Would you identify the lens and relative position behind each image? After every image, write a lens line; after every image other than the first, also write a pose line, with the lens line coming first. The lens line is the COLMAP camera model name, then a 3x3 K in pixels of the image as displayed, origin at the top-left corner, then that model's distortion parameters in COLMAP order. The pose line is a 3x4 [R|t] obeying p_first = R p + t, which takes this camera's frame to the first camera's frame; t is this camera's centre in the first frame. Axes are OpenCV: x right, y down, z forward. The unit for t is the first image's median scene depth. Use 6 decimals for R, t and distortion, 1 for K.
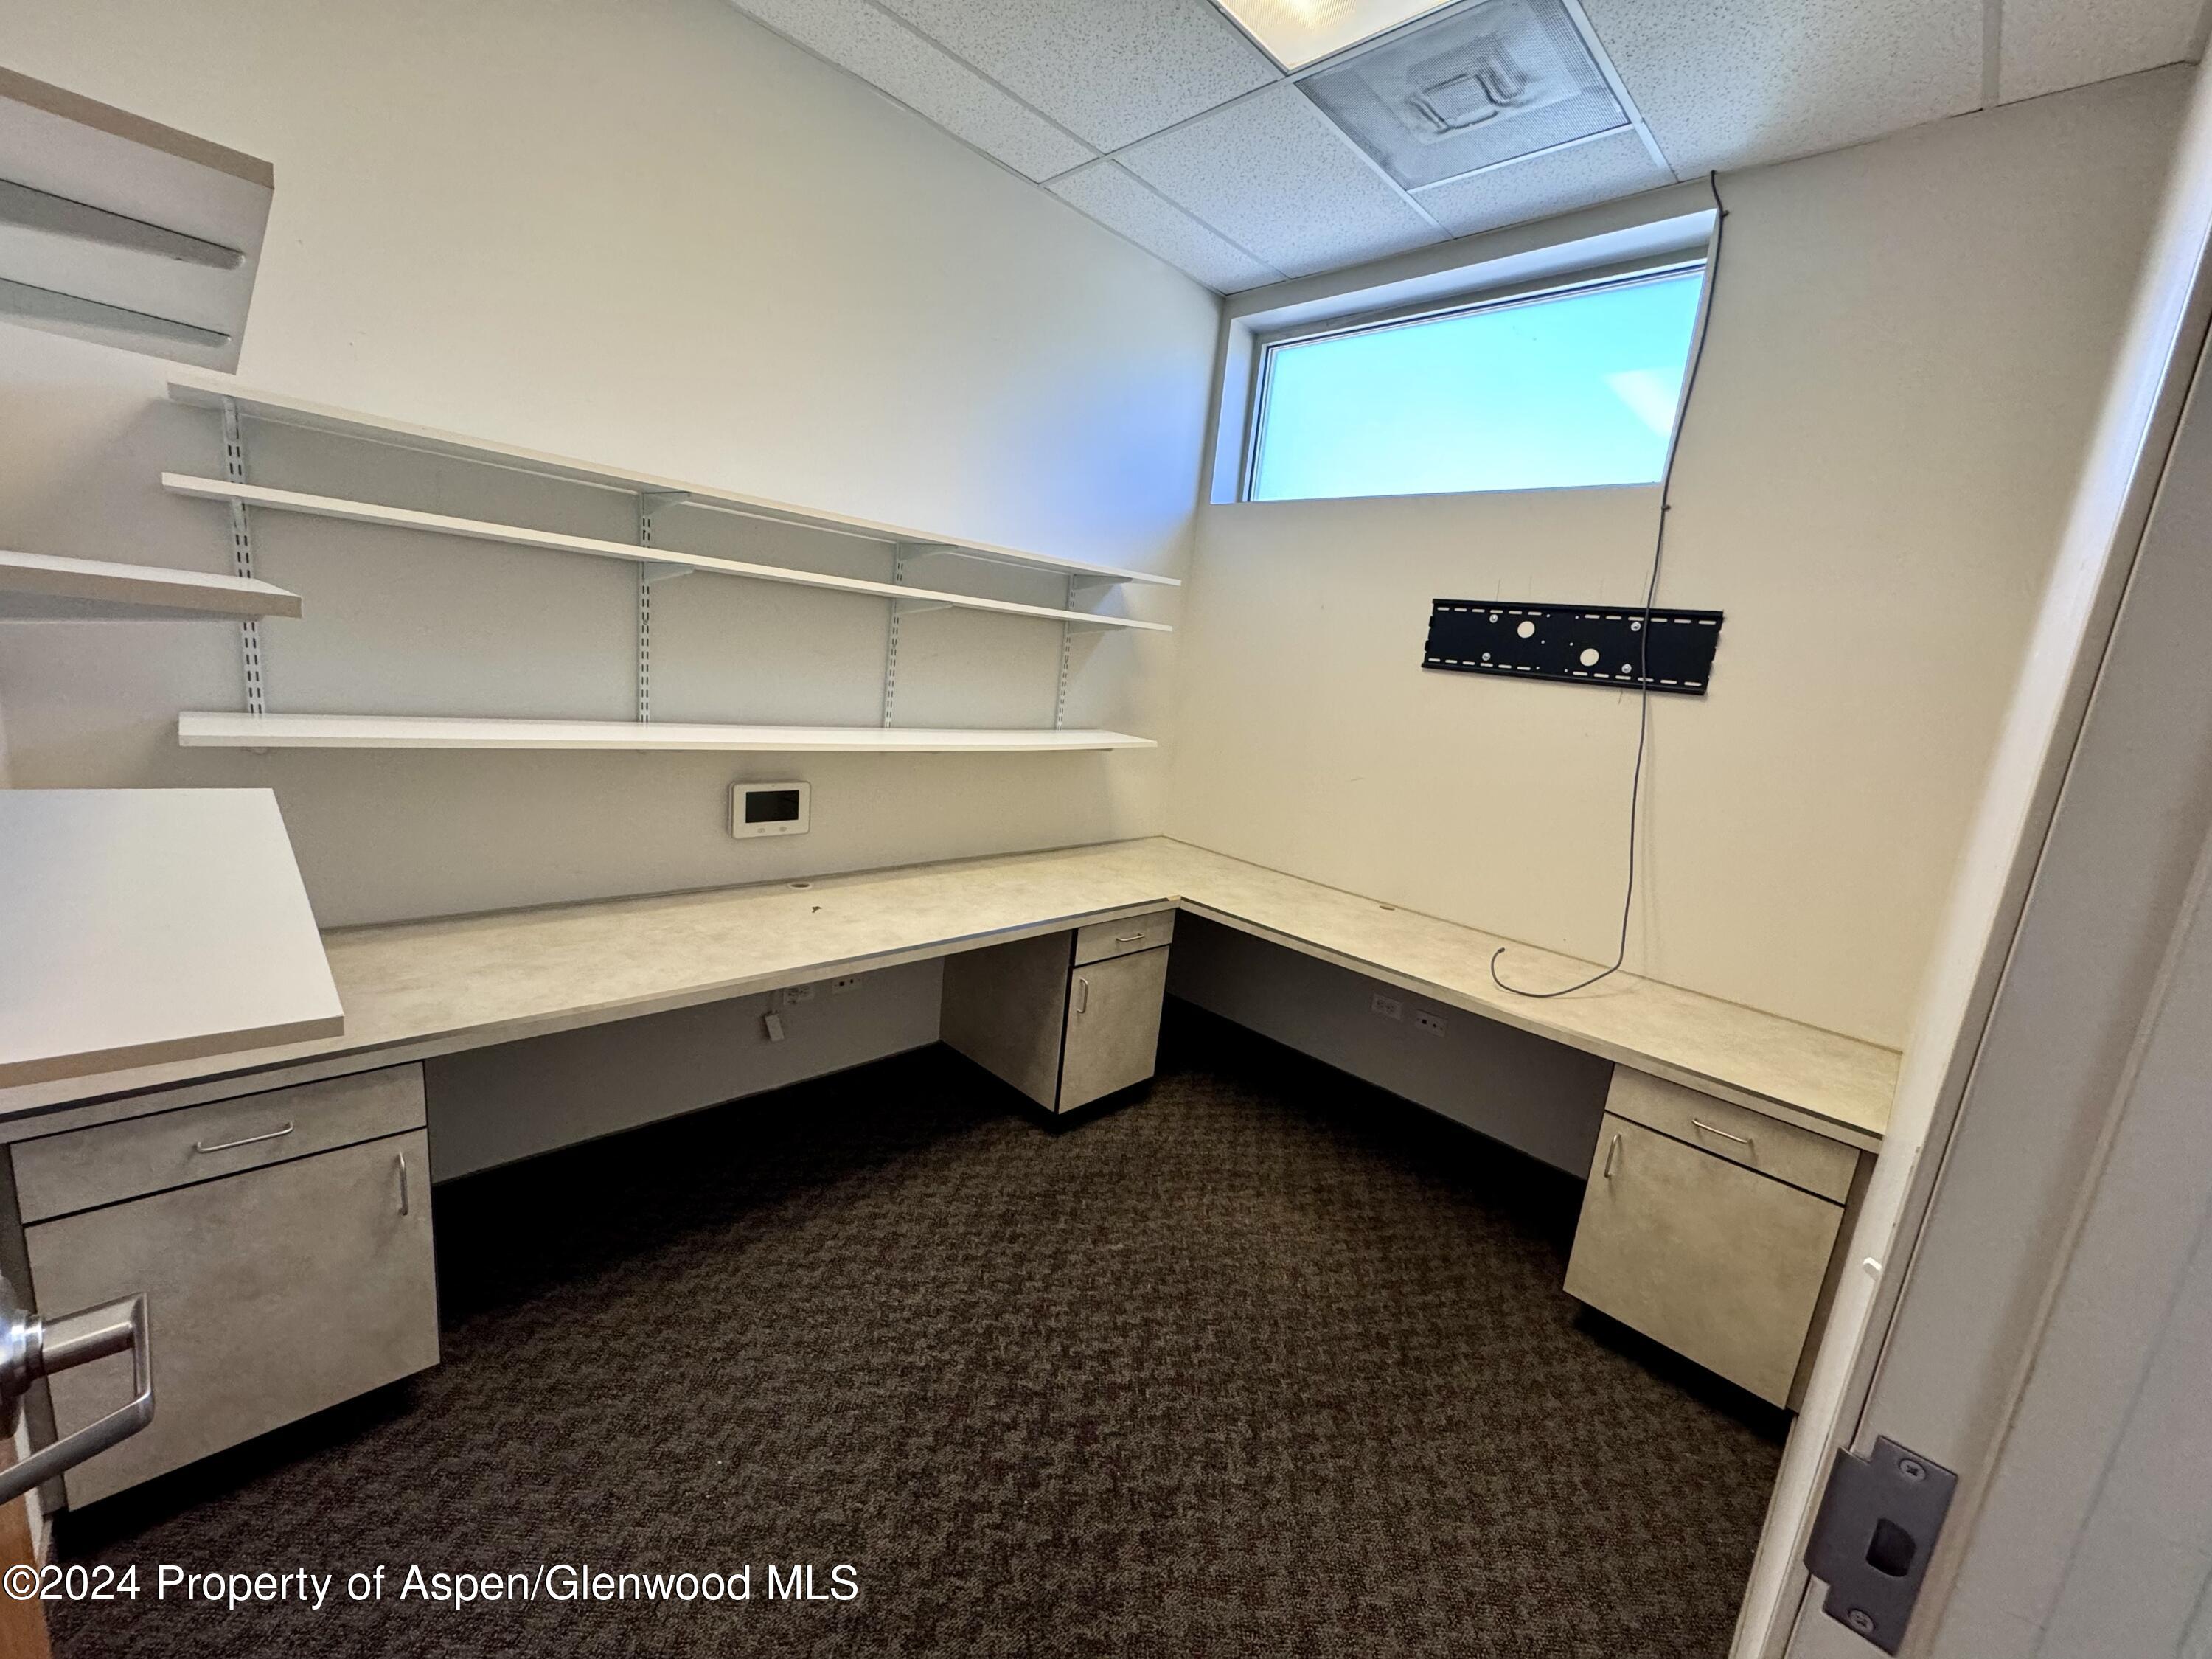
lens RADIAL K [[880.4, 0, 1096.2], [0, 880.4, 833.4], [0, 0, 1]] dist [-0.002356, 0.000424]
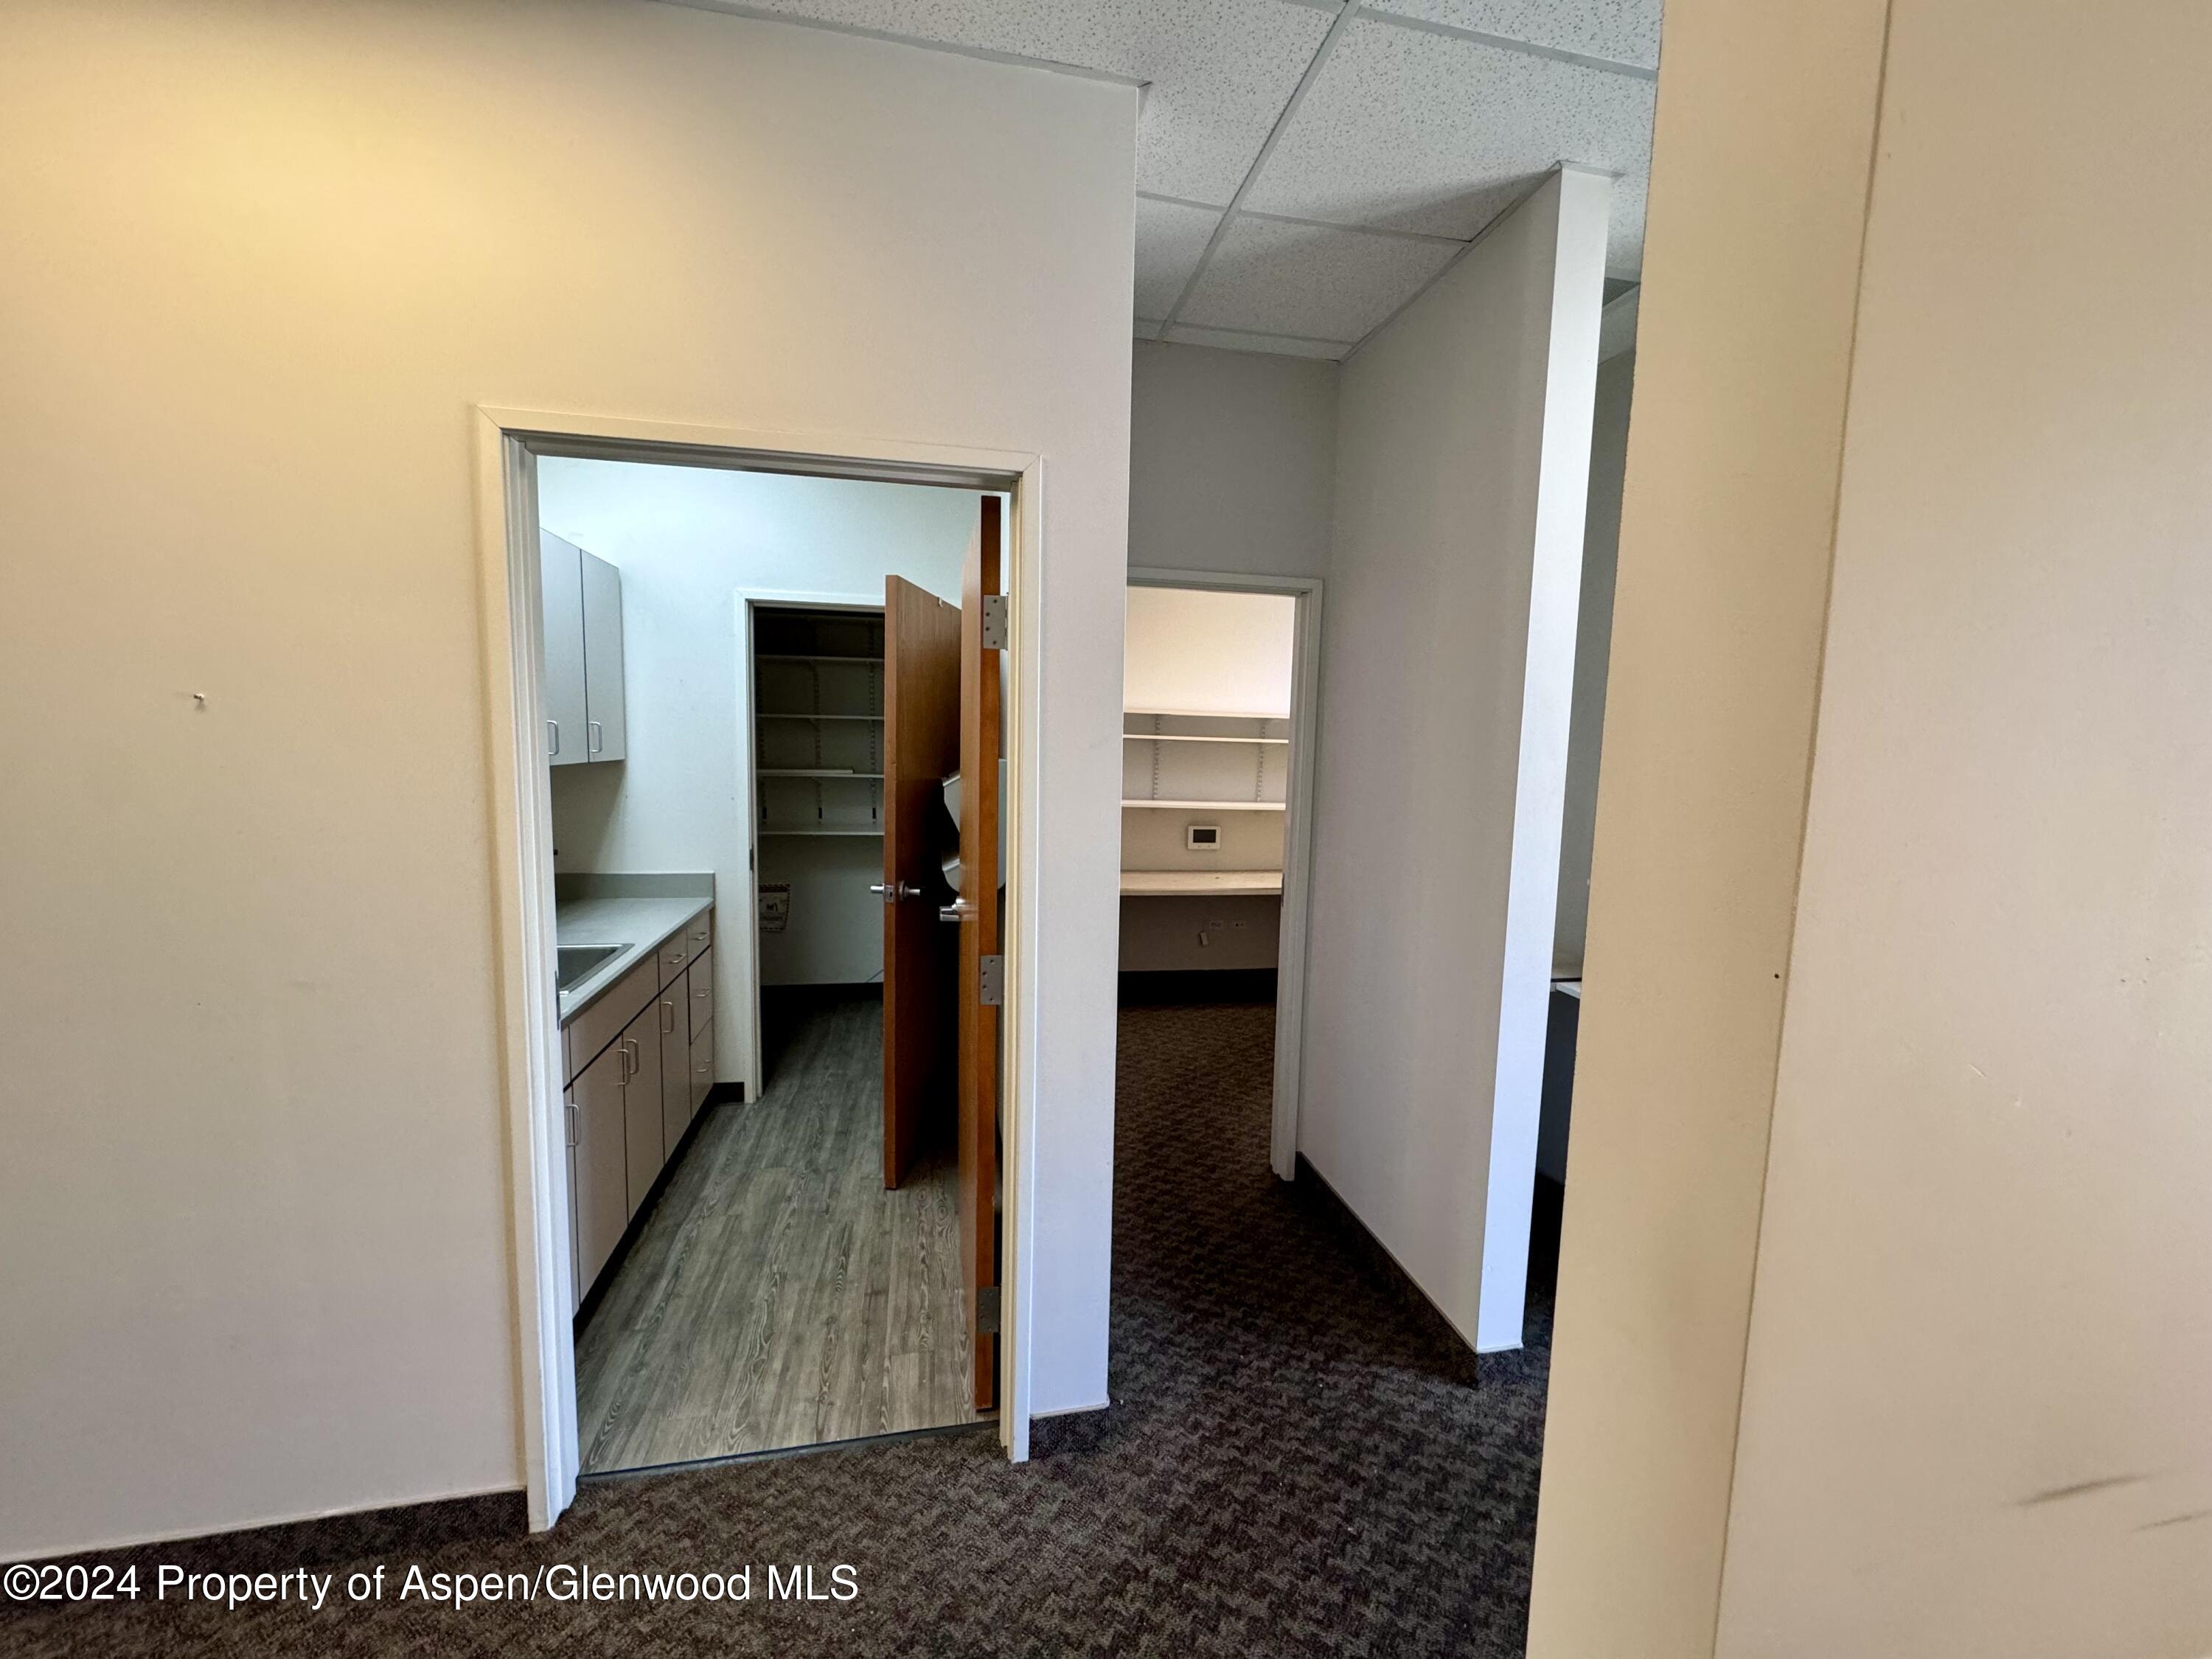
lens RADIAL K [[880.4, 0, 1104.8], [0, 880.4, 827.3], [0, 0, 1]] dist [-0.002356, 0.000424]
pose [[0.837450, -0.014937, -0.546310, 0.686335], [-0.055968, 0.992027, -0.112918, 0.224957], [0.543641, 0.125139, 0.829936, -1.079774]]
